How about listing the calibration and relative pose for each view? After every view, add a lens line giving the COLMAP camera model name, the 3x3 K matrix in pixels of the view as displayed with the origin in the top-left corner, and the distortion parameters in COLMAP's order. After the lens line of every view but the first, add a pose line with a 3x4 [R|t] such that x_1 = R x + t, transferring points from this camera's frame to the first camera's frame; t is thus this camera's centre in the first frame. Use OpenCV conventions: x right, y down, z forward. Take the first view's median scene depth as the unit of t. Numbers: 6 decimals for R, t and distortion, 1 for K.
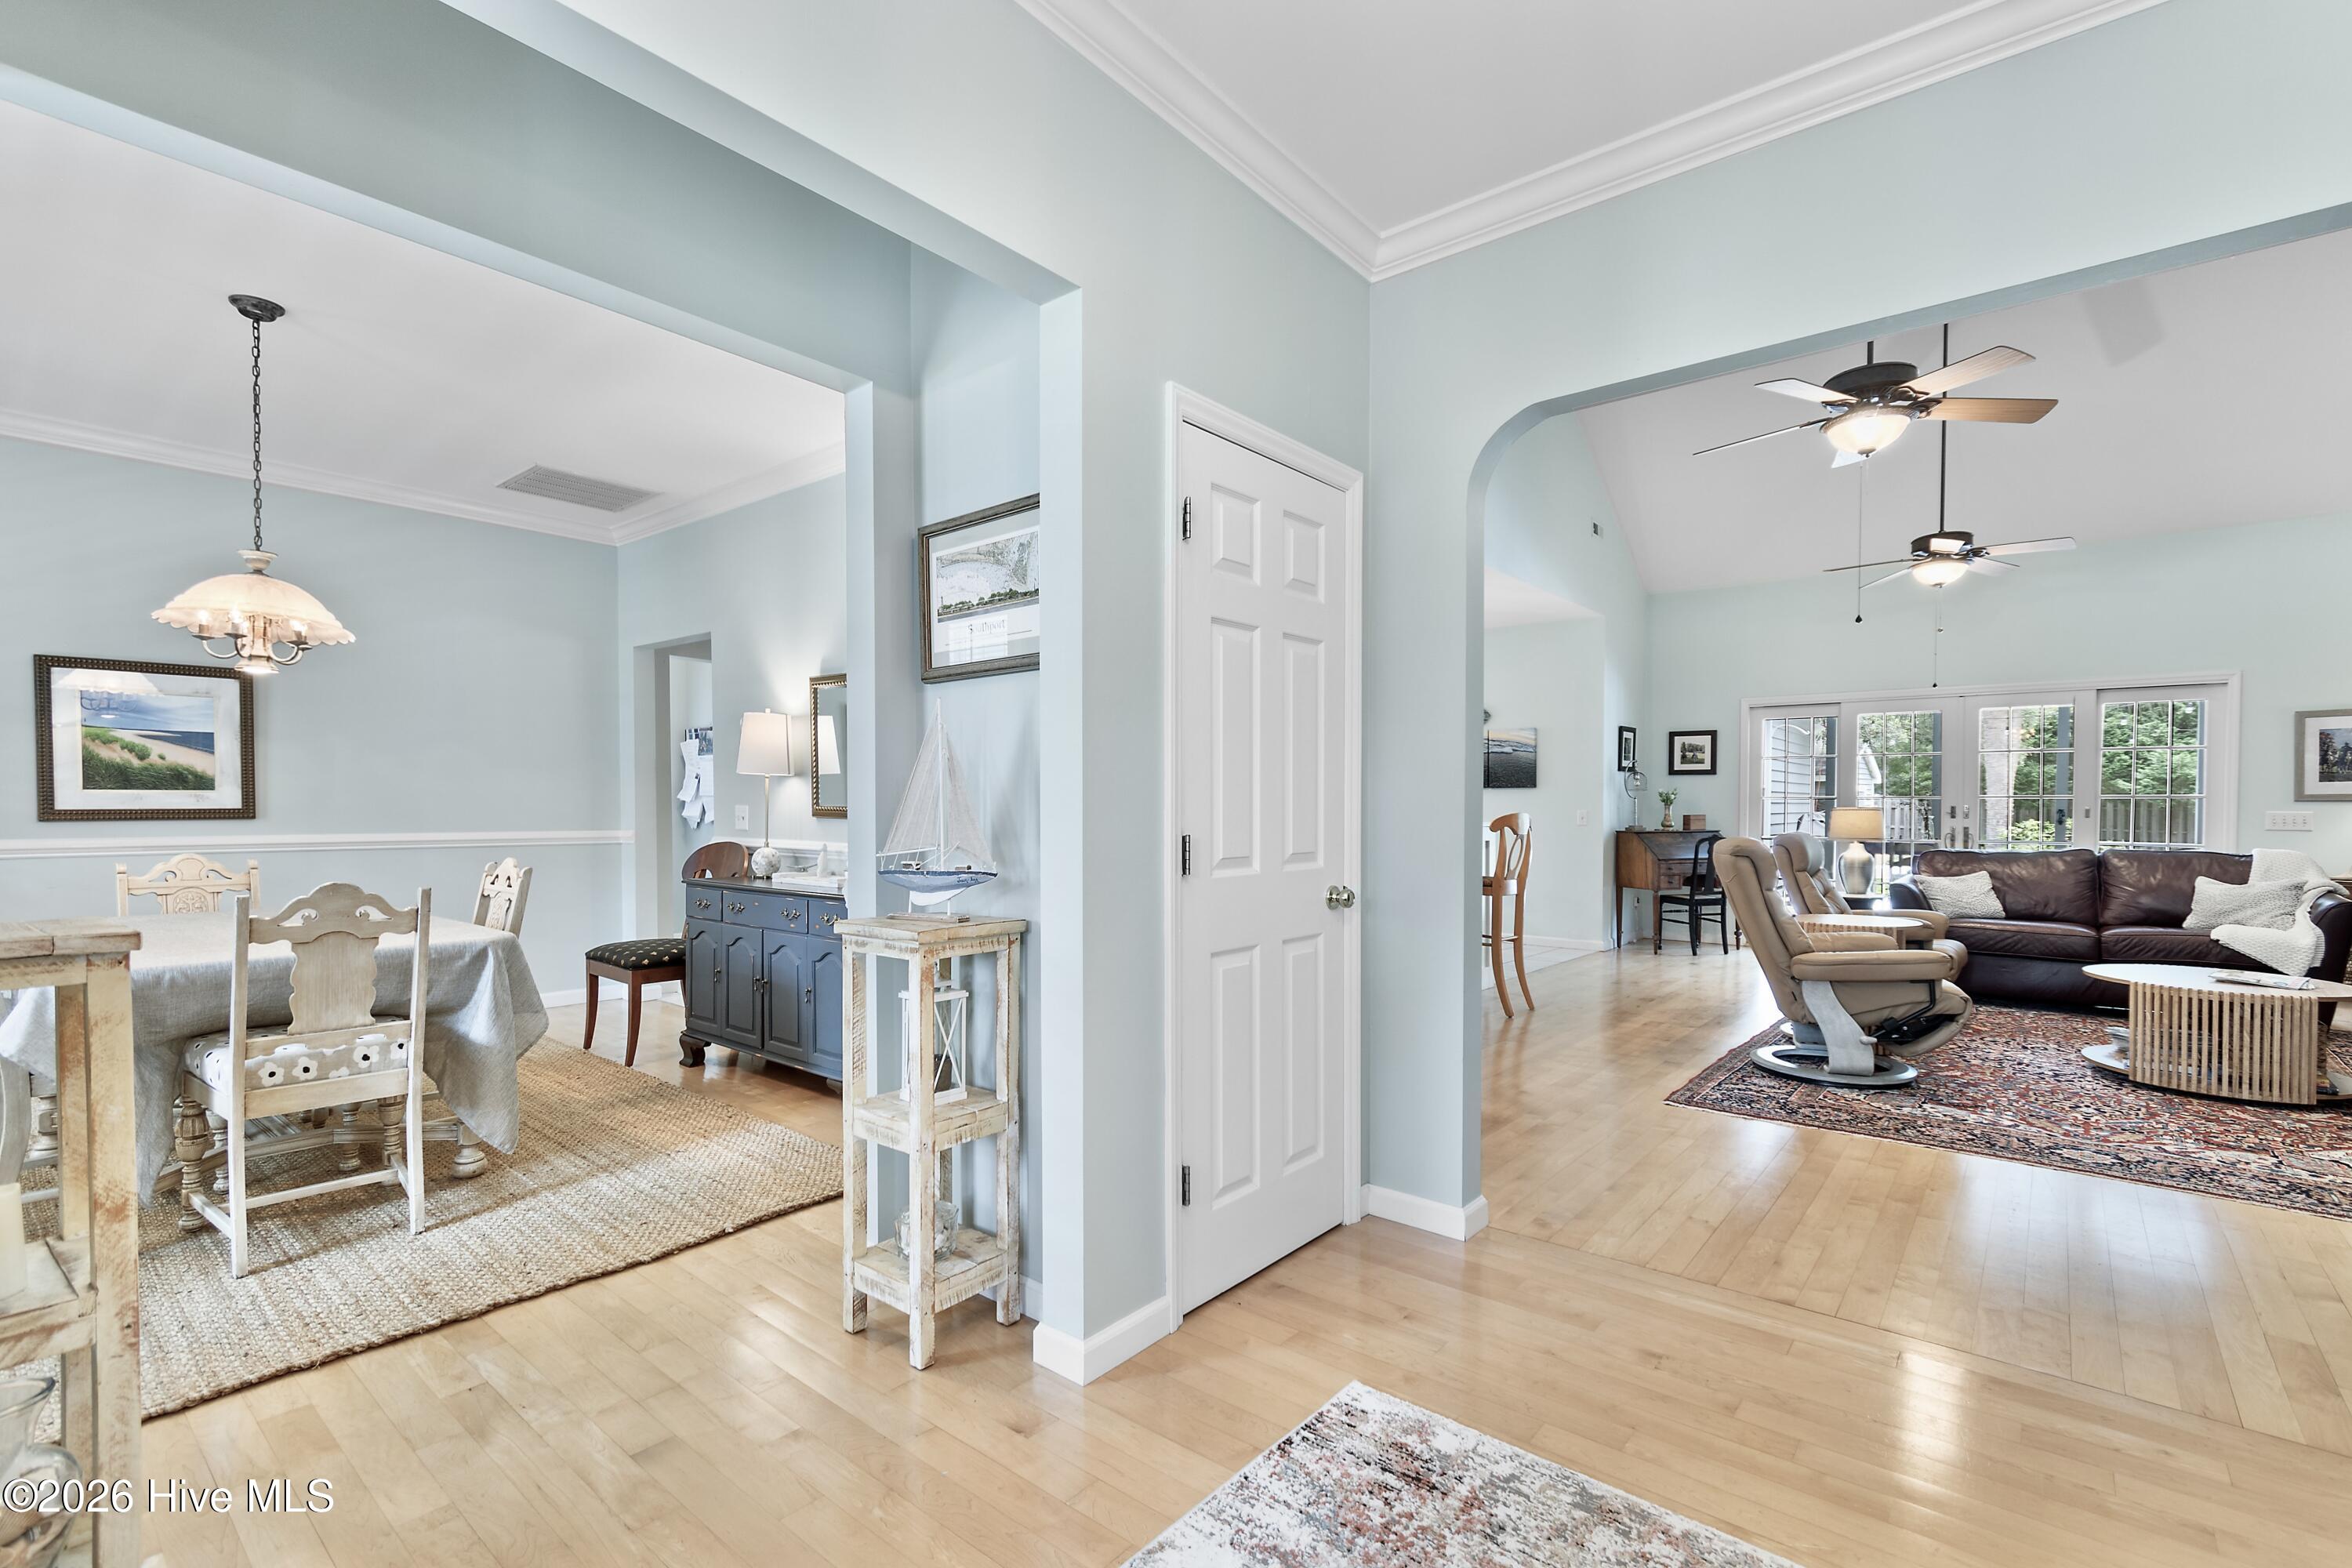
lens RADIAL K [[1041.6, 0, 1190.1], [0, 1041.6, 825.4], [0, 0, 1]] dist [0.001179, -0.001058]
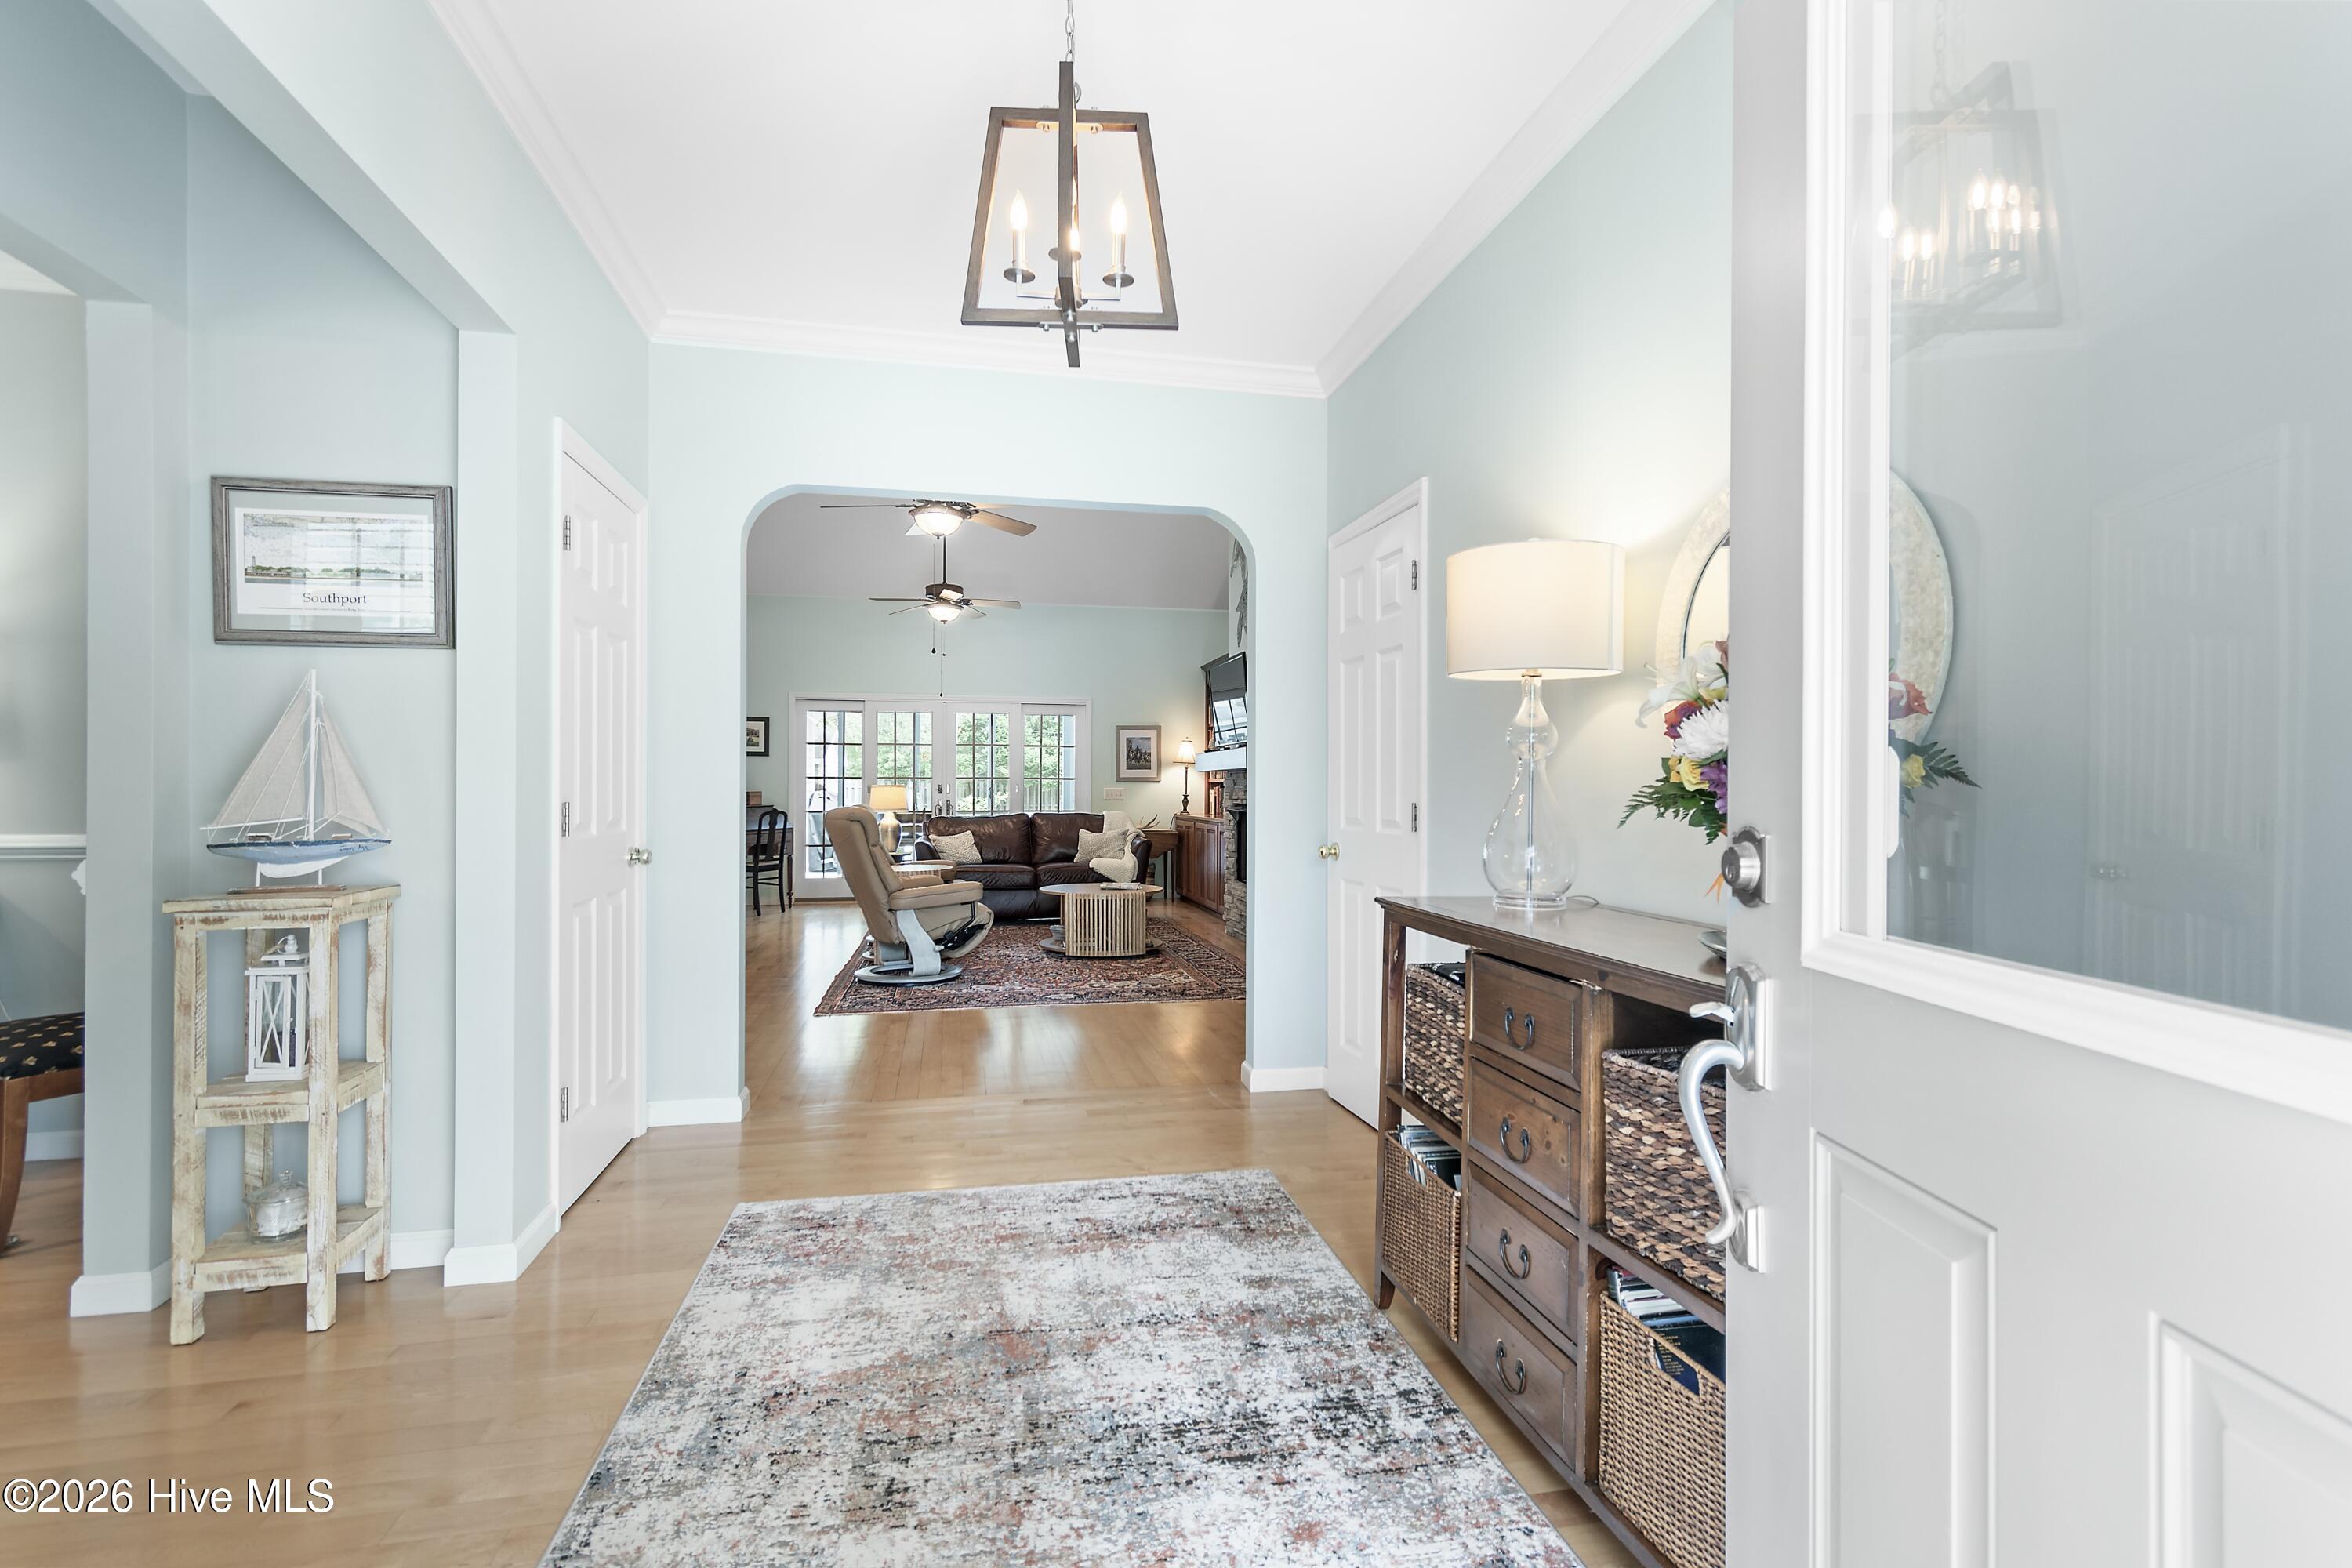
lens RADIAL K [[1043.3, 0, 1176.0], [0, 1043.3, 784.0], [0, 0, 1]] dist [0.000328, -0.000611]
pose [[0.624267, 0.001650, 0.781210, -0.239789], [0.014228, 0.999808, -0.013482, 0.006944], [-0.781082, 0.019531, 0.624123, -0.131030]]
